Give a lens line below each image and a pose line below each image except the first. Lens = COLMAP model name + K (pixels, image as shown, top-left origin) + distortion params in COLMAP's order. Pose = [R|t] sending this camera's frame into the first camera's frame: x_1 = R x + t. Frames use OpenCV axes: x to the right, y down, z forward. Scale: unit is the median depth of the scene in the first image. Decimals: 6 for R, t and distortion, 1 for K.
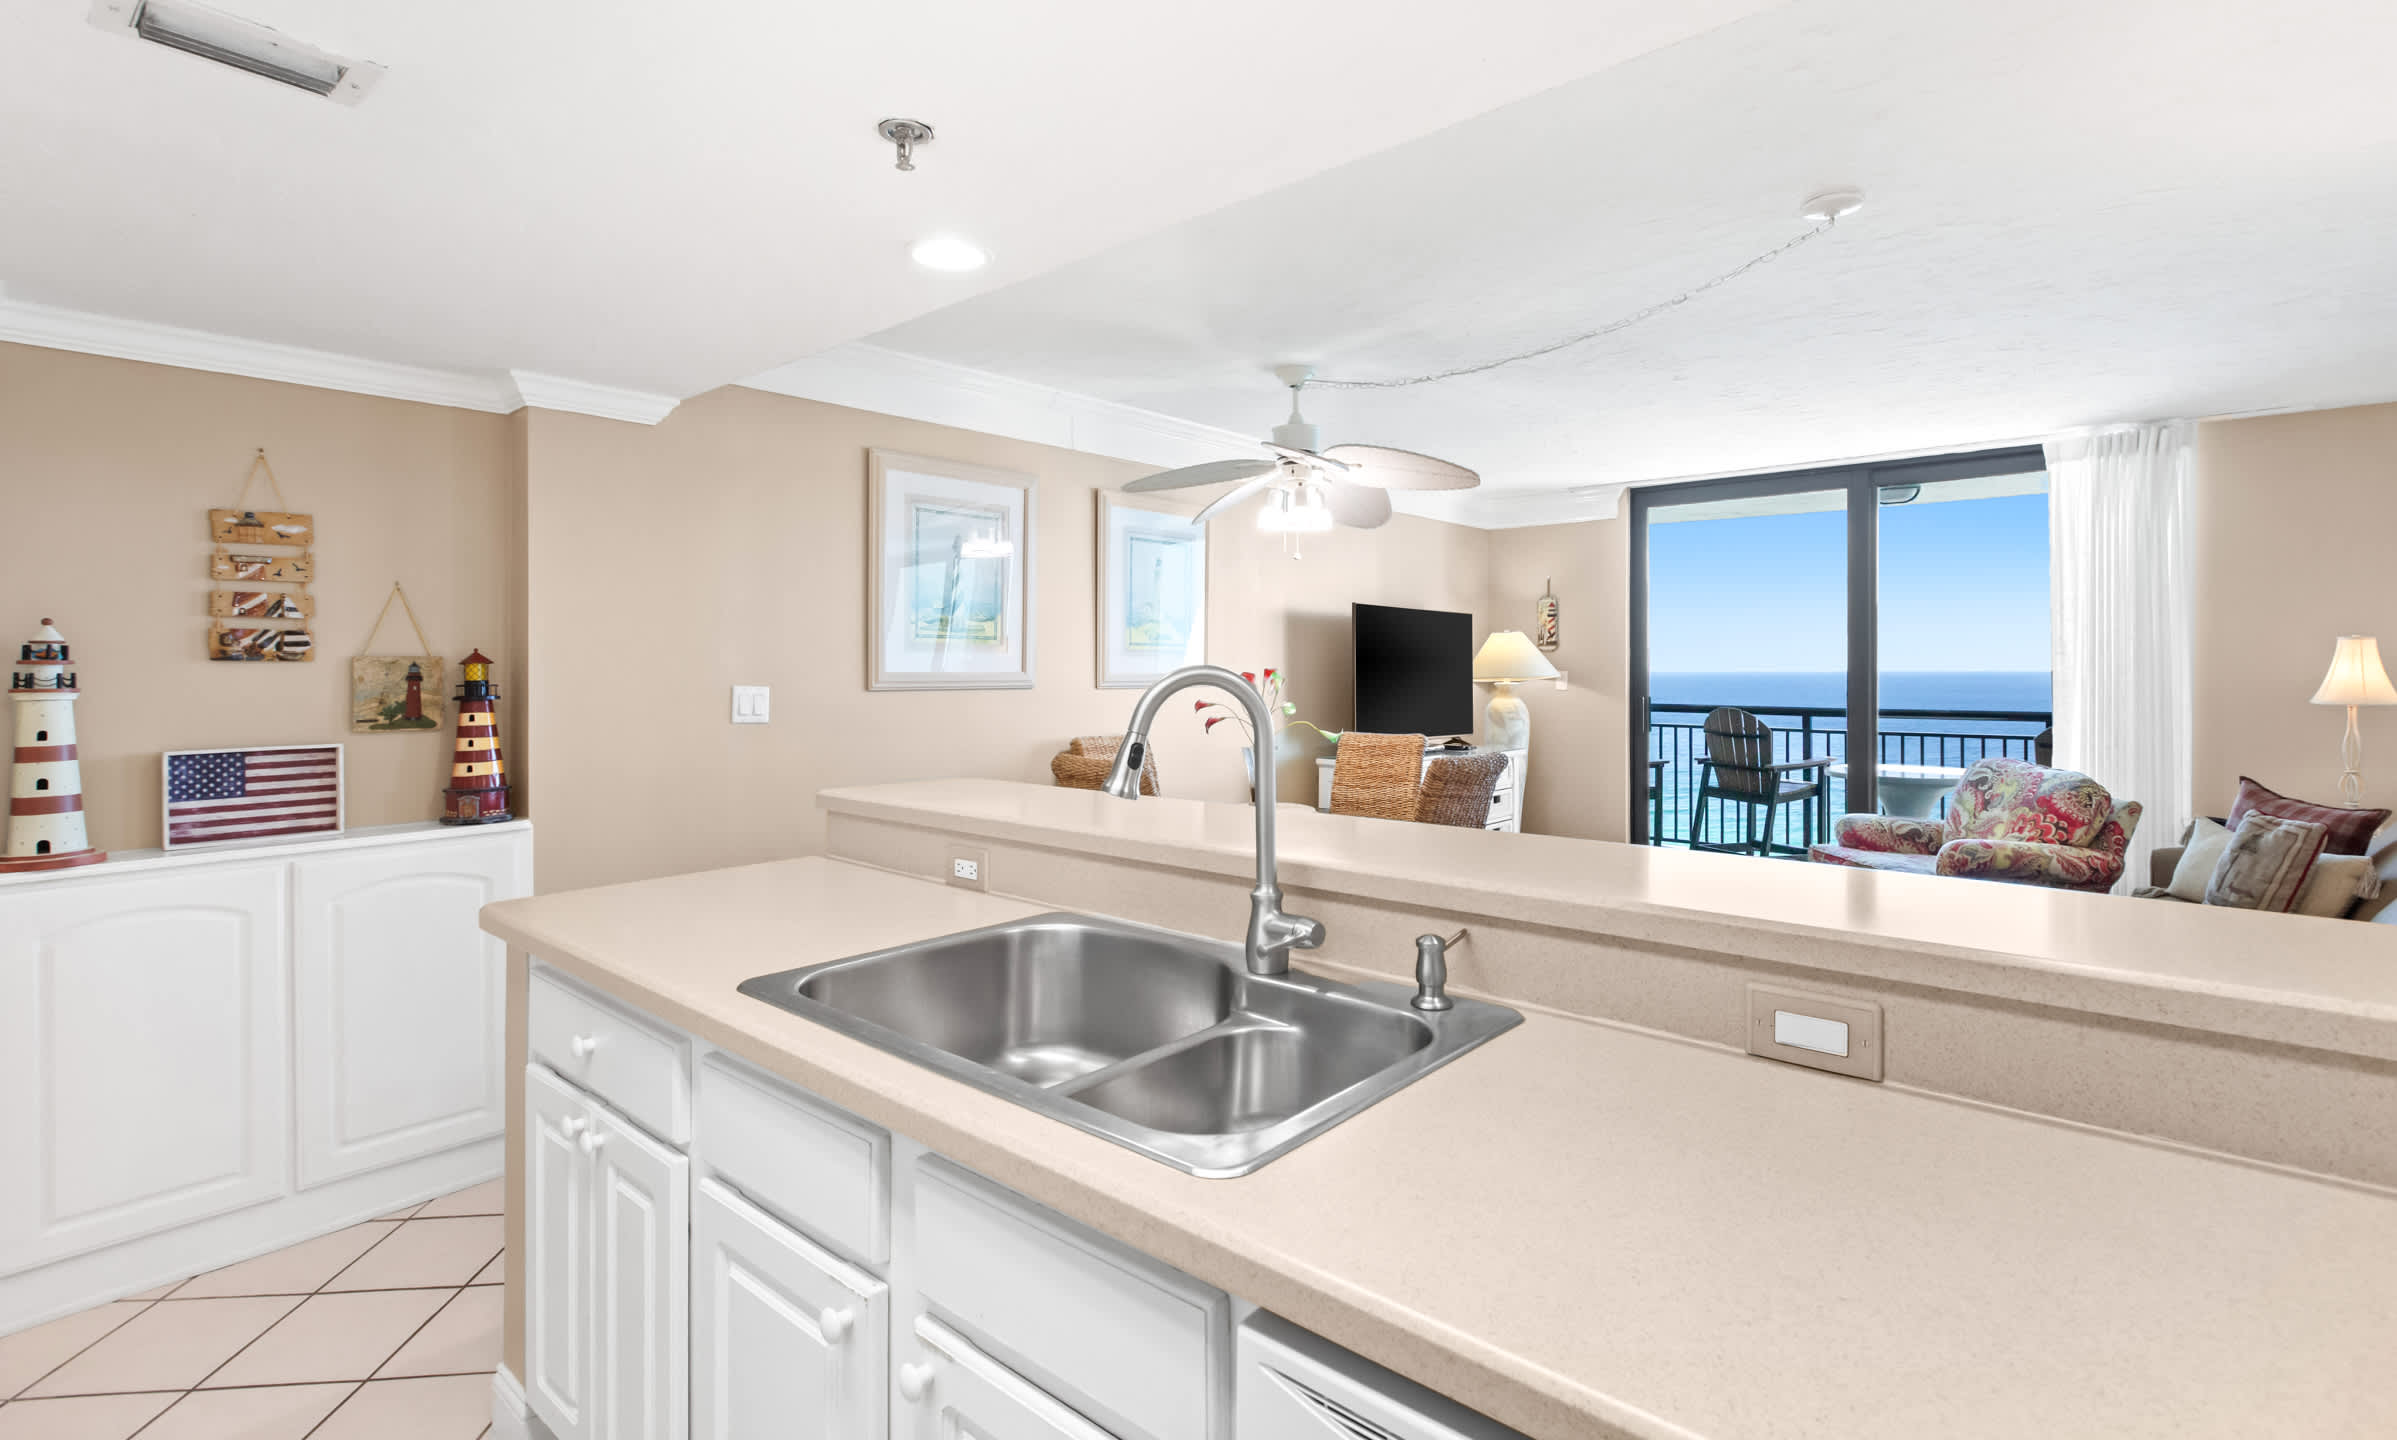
lens RADIAL K [[1088.2, 0, 1222.1], [0, 1088.2, 668.2], [0, 0, 1]] dist [0.000897, -0.000349]
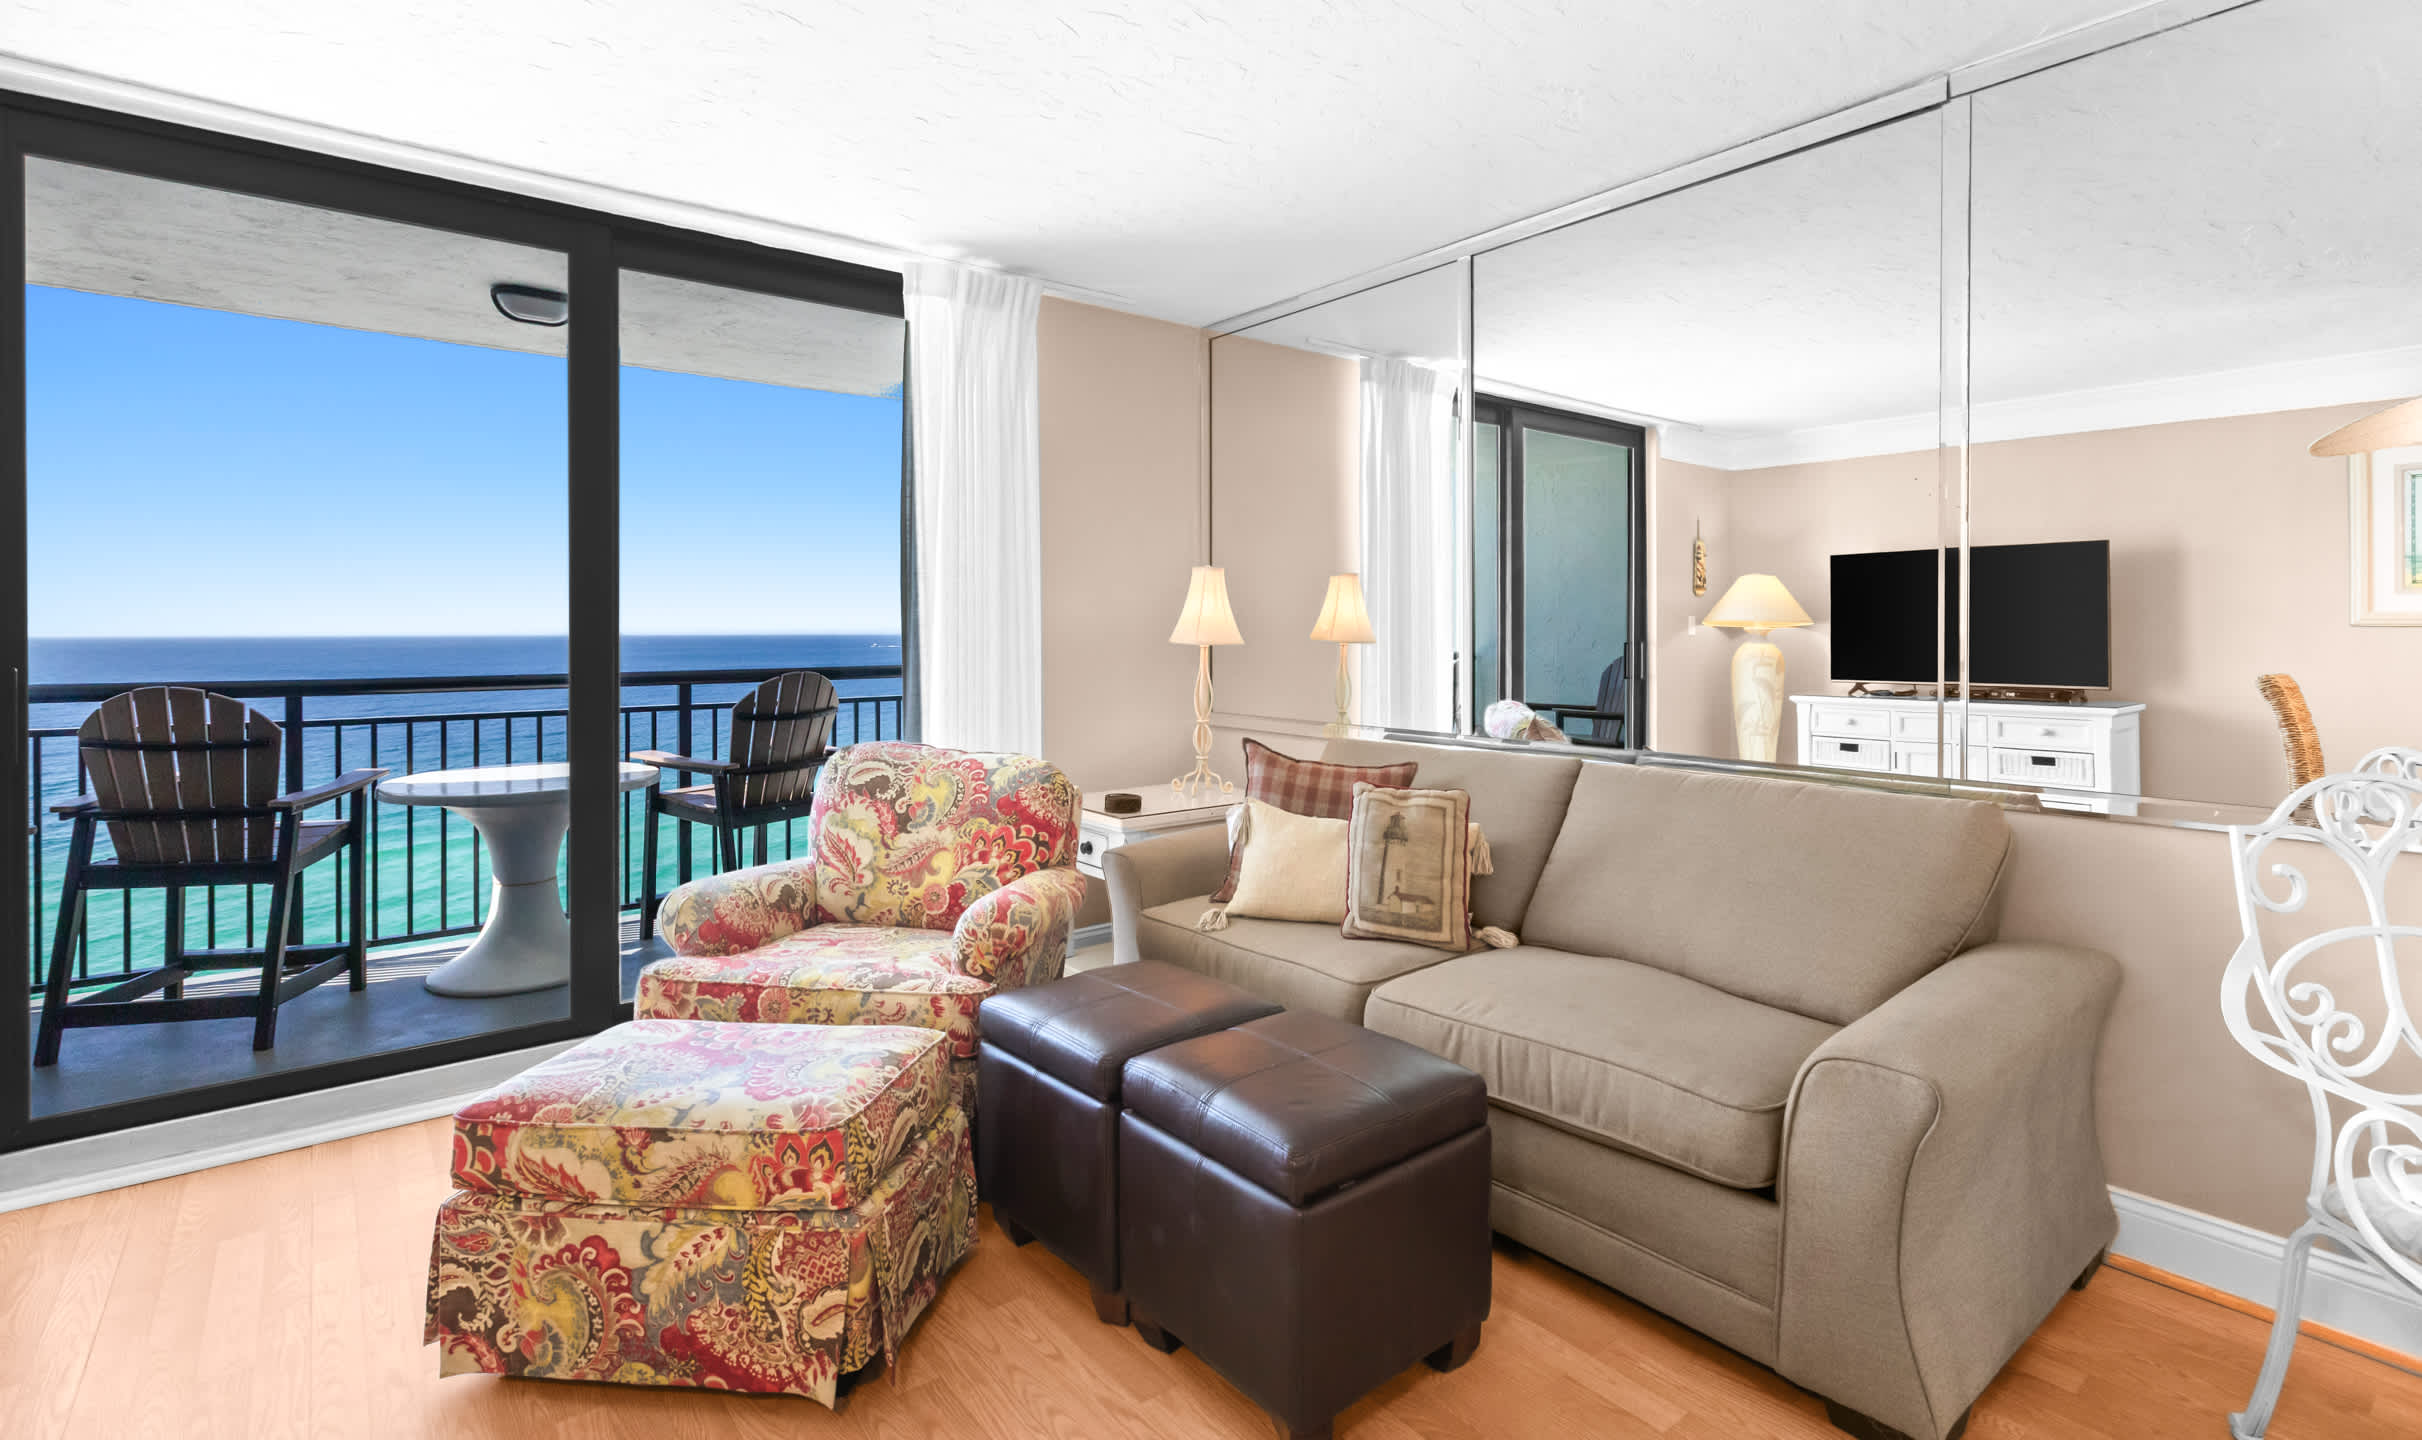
lens RADIAL K [[1124.3, 0, 1203.3], [0, 1124.3, 631.4], [0, 0, 1]] dist [0.001101, 0.000340]
pose [[0.191395, 0.003073, 0.981508, 0.129570], [0.001286, 0.999993, -0.003382, 0.022829], [-0.981512, 0.001909, 0.191390, 0.737754]]
